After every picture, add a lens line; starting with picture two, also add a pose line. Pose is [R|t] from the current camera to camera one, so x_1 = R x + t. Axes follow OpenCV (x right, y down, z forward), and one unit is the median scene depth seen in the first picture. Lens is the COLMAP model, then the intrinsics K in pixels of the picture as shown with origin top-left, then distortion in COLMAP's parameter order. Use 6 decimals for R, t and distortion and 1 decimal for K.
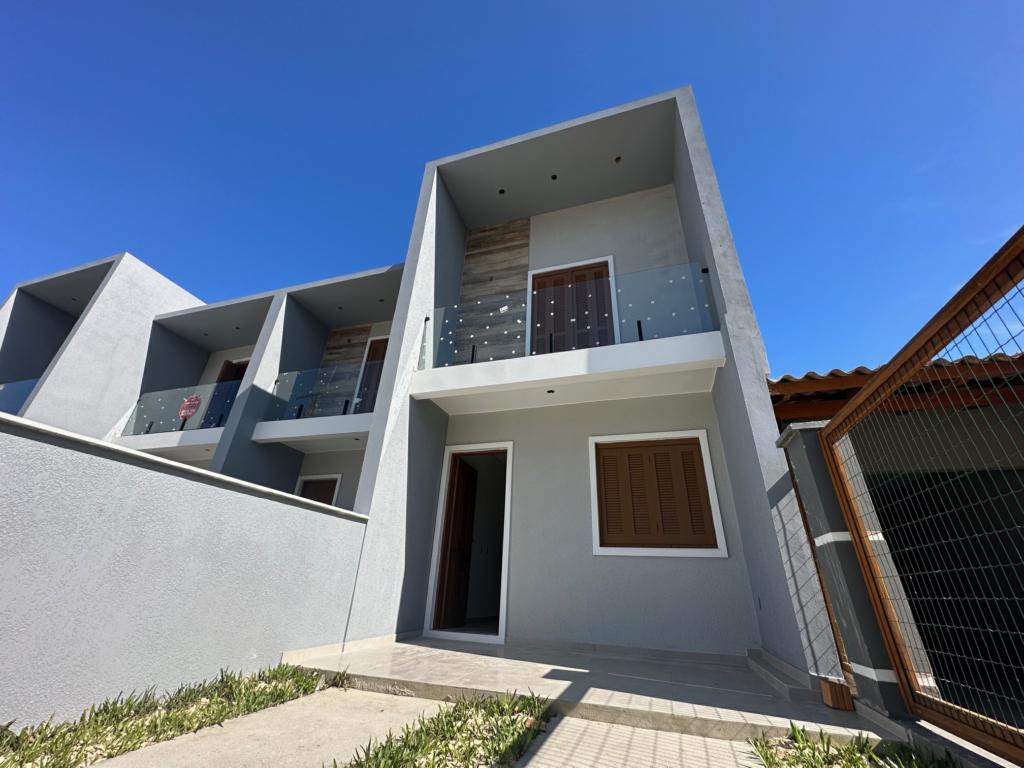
lens RADIAL K [[407.5, 0, 512.0], [0, 407.5, 384.0], [0, 0, 1]] dist [-0.002009, -0.000348]
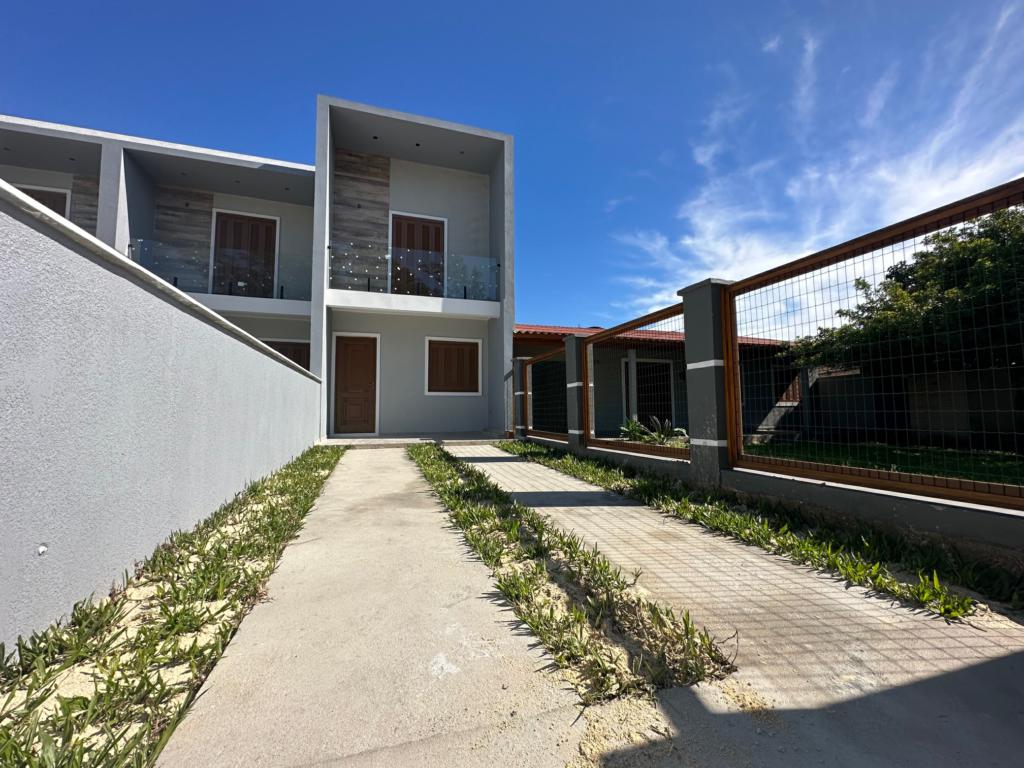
lens RADIAL K [[412.1, 0, 512.3], [0, 412.1, 380.9], [0, 0, 1]] dist [0.001316, 0.000137]
pose [[0.808562, -0.000412, 0.588410, -0.523886], [-0.228768, 0.921106, 0.315006, -0.320031], [-0.542118, -0.389312, 0.744677, -0.605700]]
